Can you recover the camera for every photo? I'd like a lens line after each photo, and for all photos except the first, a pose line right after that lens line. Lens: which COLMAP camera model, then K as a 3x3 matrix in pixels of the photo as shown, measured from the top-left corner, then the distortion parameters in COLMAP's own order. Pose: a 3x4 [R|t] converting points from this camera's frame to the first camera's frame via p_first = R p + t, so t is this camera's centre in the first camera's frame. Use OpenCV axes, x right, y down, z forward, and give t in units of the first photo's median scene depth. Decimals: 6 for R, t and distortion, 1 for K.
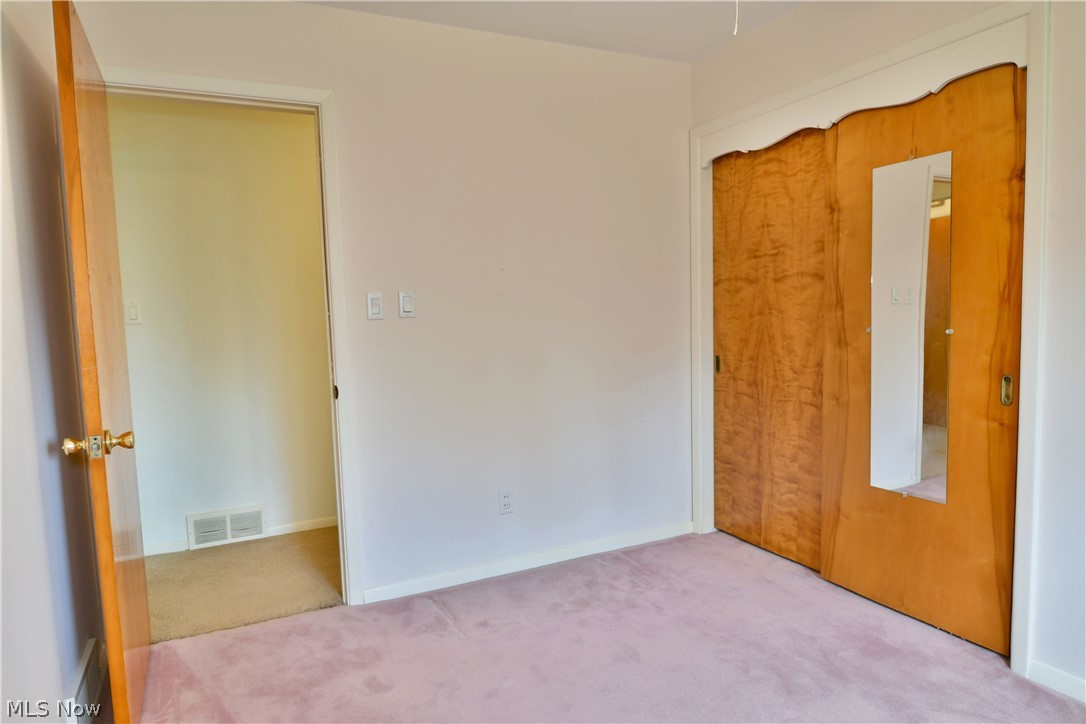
lens RADIAL K [[656.3, 0, 541.0], [0, 656.3, 360.3], [0, 0, 1]] dist [-0.008597, -0.015626]
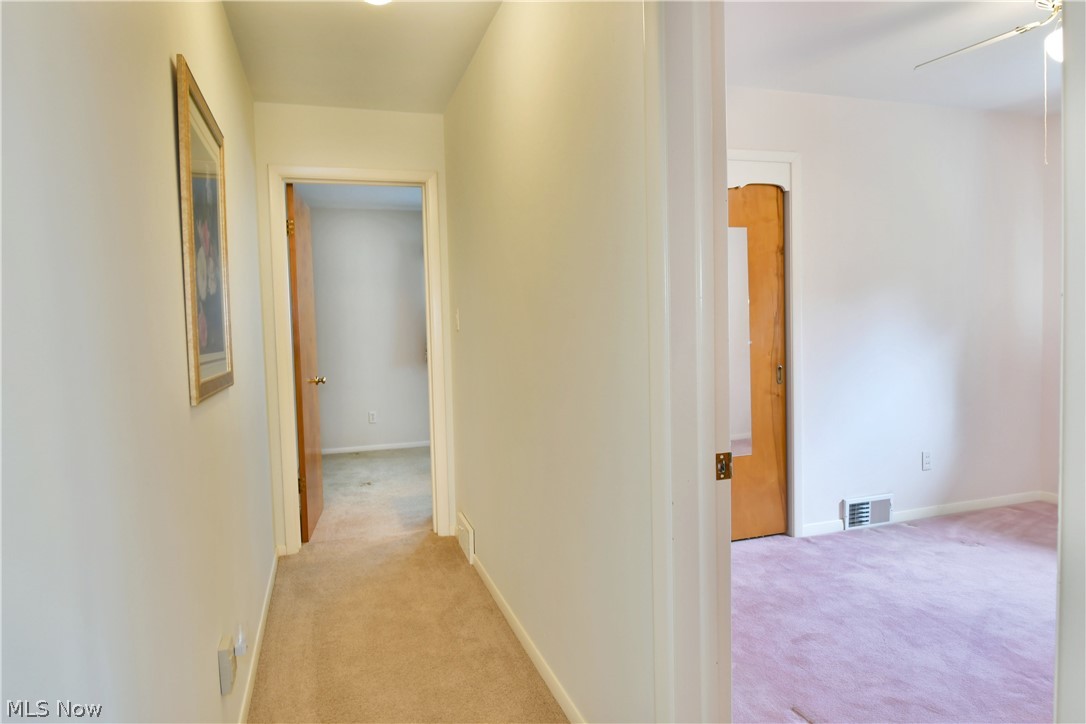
lens RADIAL K [[669.4, 0, 544.0], [0, 669.4, 360.0], [0, 0, 1]] dist [0.001276, -0.003187]
pose [[0.157645, -0.022416, 0.987241, -1.073705], [0.097909, 0.995171, 0.006962, -0.063563], [-0.982630, 0.095562, 0.159079, 1.278786]]
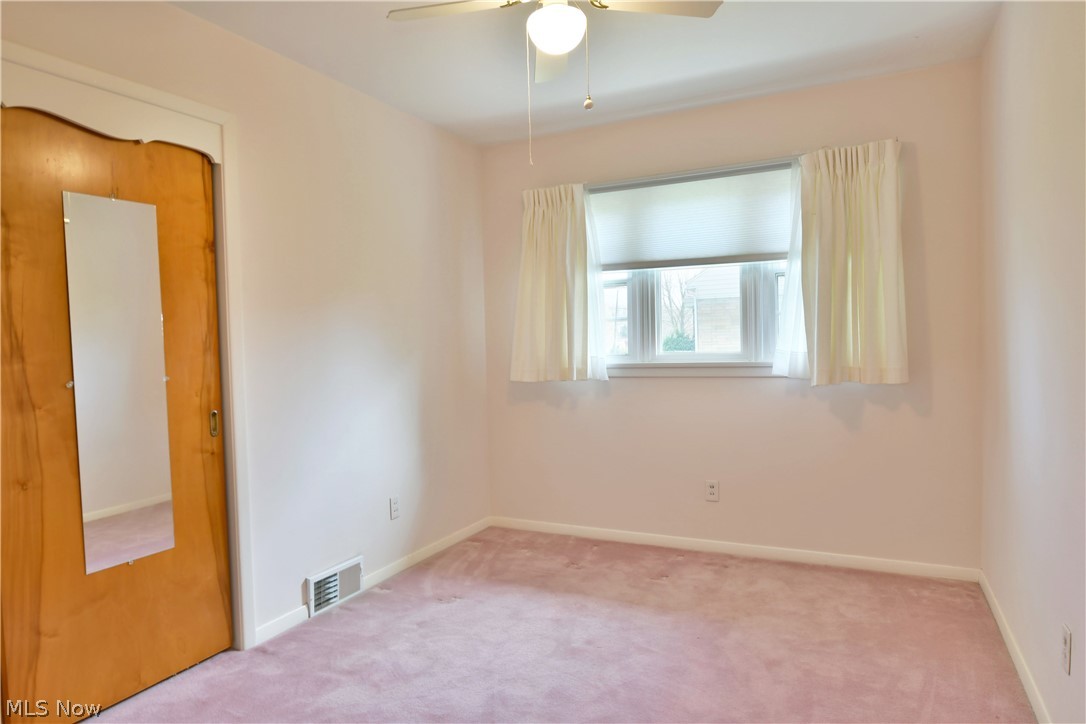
lens RADIAL K [[656.3, 0, 538.2], [0, 656.3, 361.9], [0, 0, 1]] dist [-0.008597, -0.015626]
pose [[-0.596180, 0.017205, 0.802666, -0.578273], [0.104422, 0.992940, 0.056276, -0.069750], [-0.796031, 0.117366, -0.593767, 1.183435]]
